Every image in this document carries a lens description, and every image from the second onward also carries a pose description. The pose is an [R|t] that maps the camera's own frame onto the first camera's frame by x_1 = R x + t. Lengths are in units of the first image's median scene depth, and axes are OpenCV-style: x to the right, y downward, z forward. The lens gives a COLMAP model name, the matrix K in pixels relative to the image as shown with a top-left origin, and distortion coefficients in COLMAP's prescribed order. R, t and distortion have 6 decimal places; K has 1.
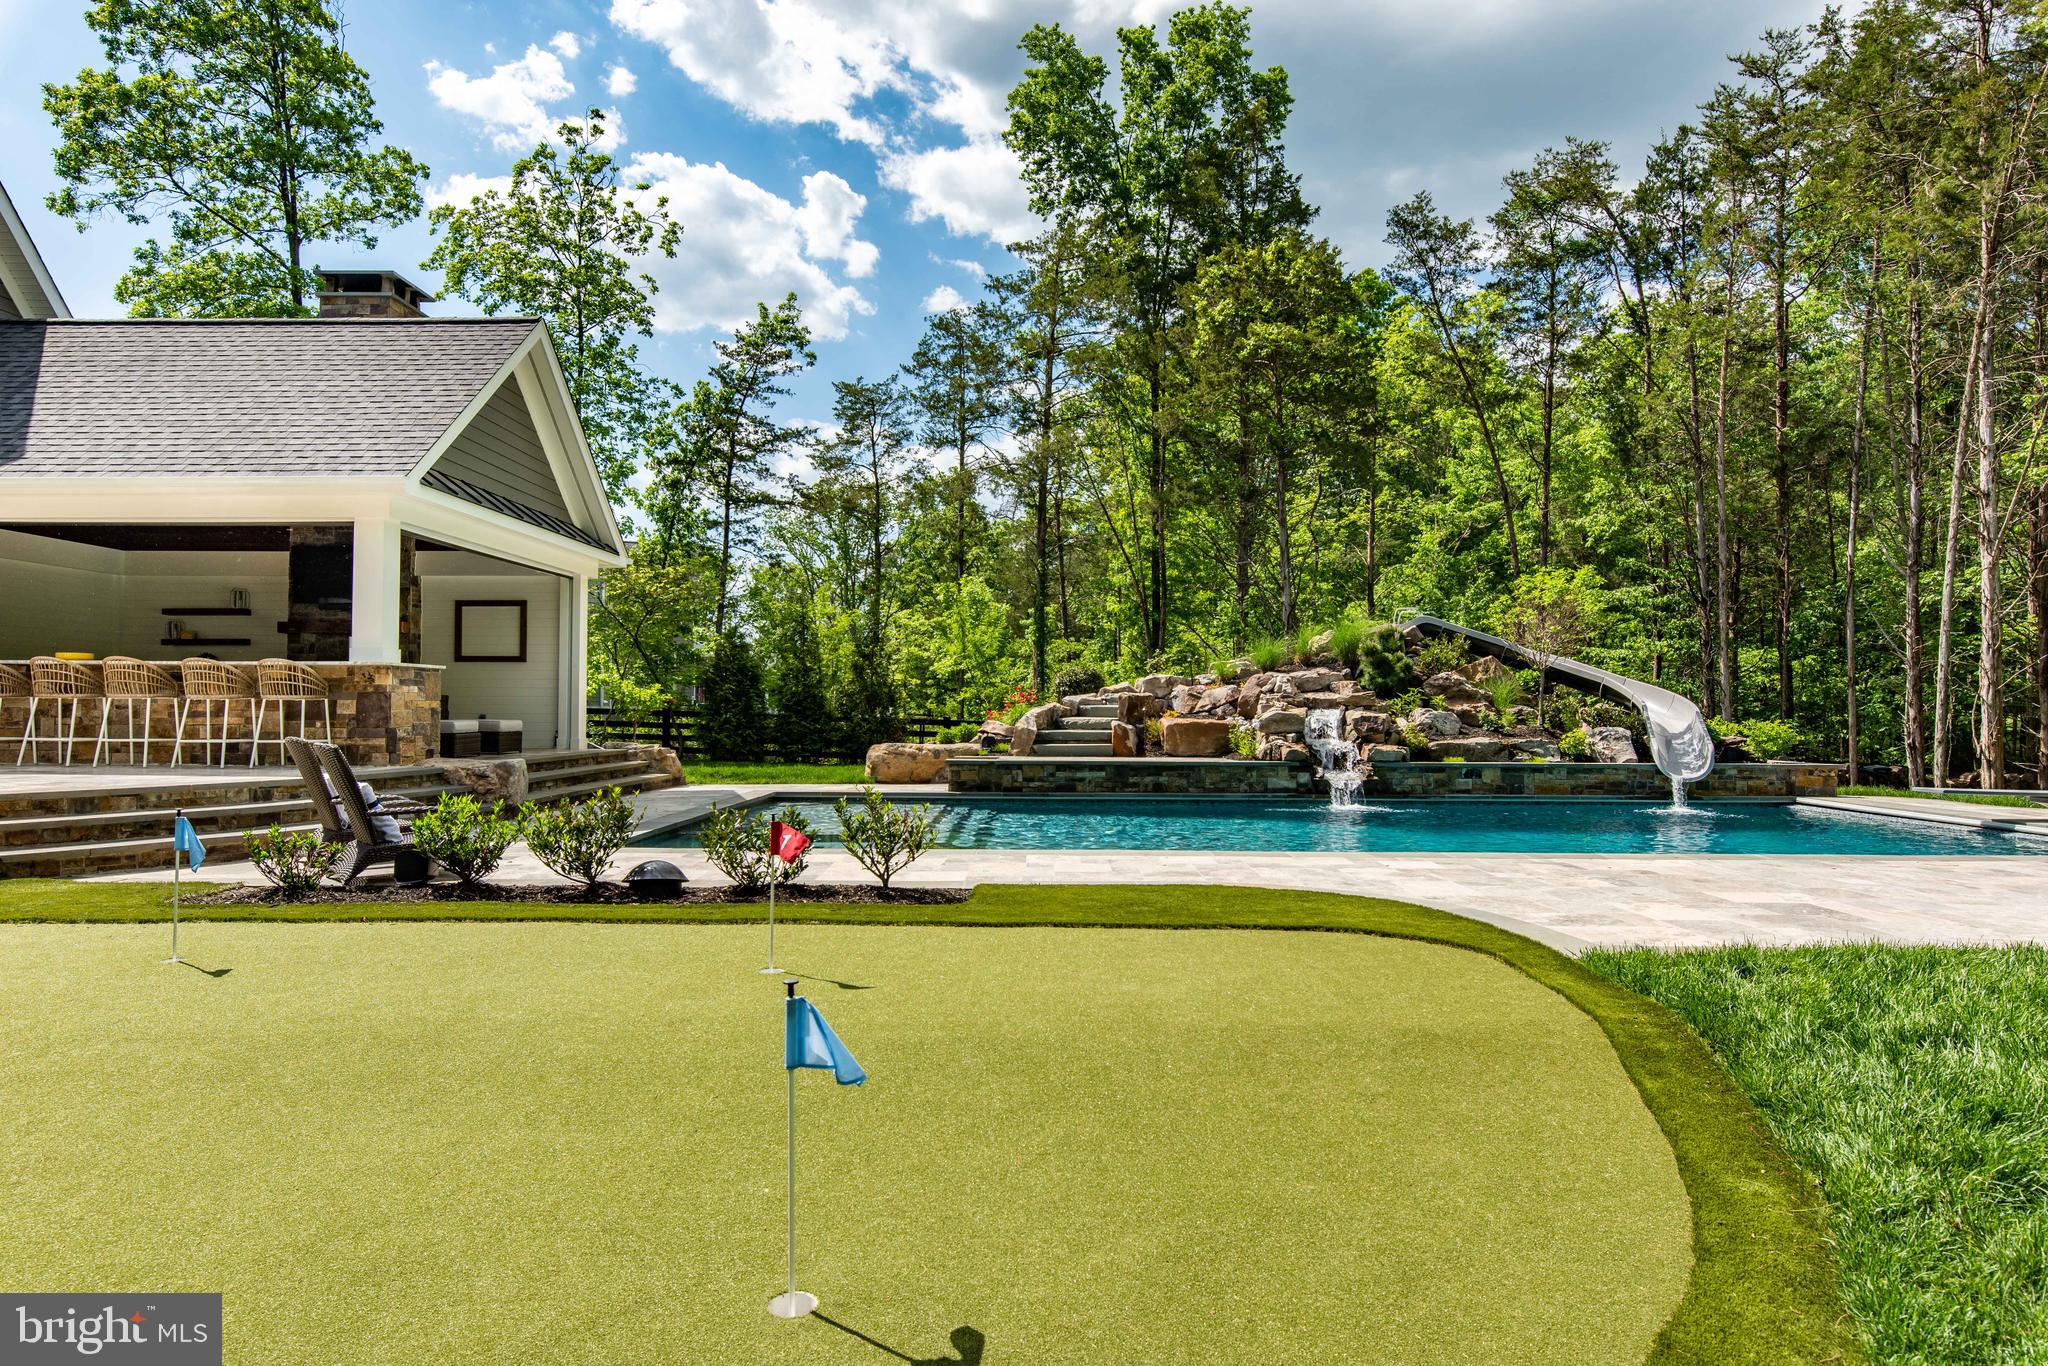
lens RADIAL K [[1138.2, 0, 1024.0], [0, 1138.2, 683.0], [0, 0, 1]] dist [-0.000442, -0.000126]
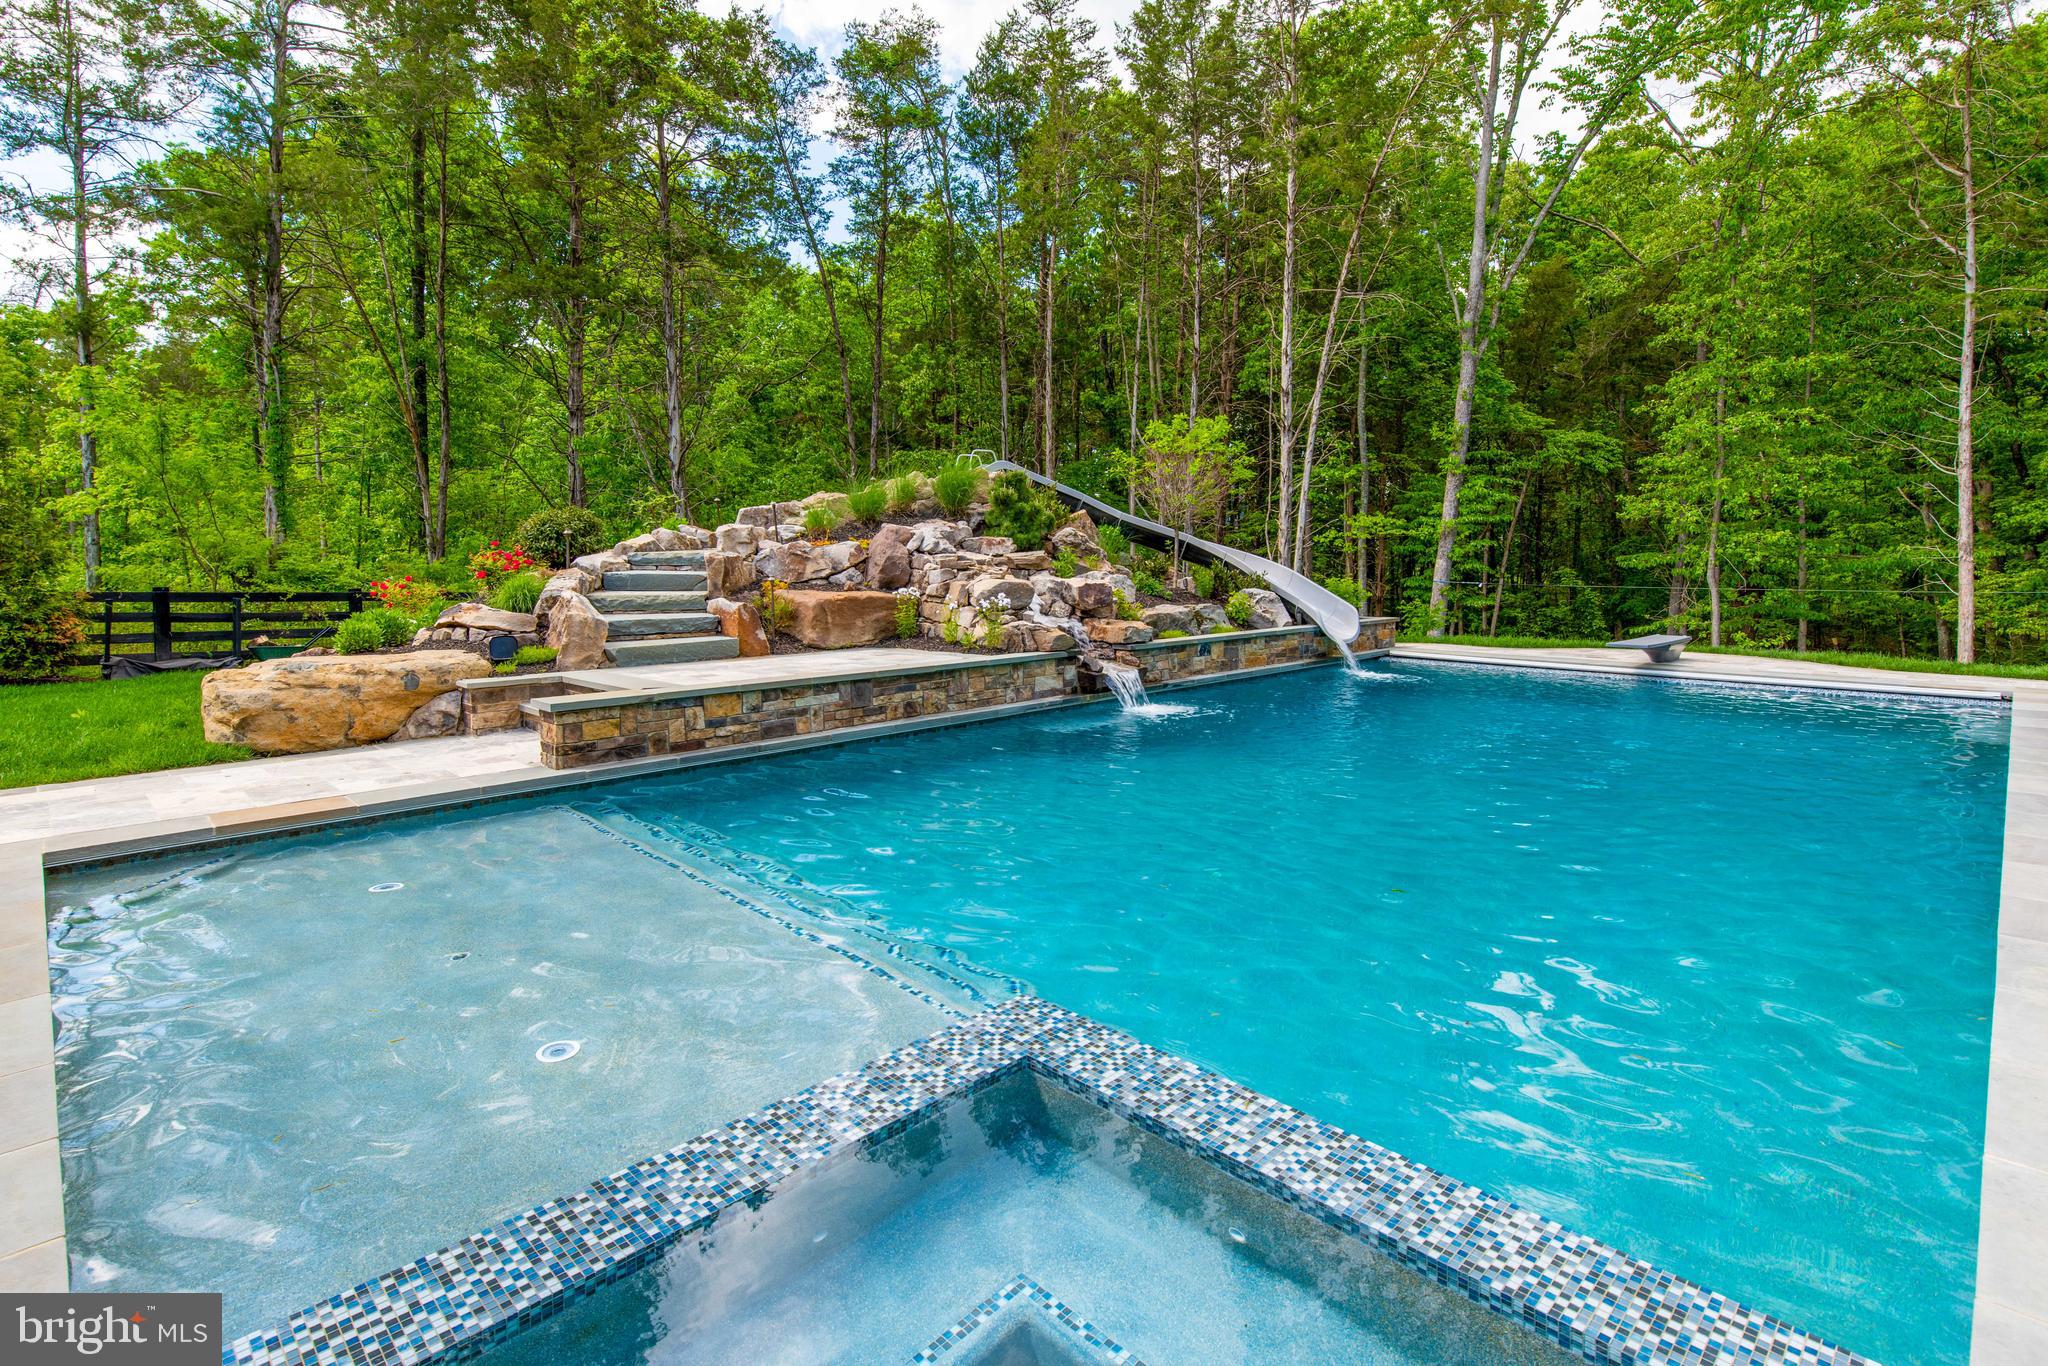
lens RADIAL K [[993.5, 0, 1030.7], [0, 993.5, 591.0], [0, 0, 1]] dist [-0.002610, -0.000976]
pose [[0.700700, -0.028938, 0.712869, -0.186531], [-0.016123, 0.998280, 0.056371, -0.003846], [-0.713274, -0.050993, 0.699028, 0.485032]]
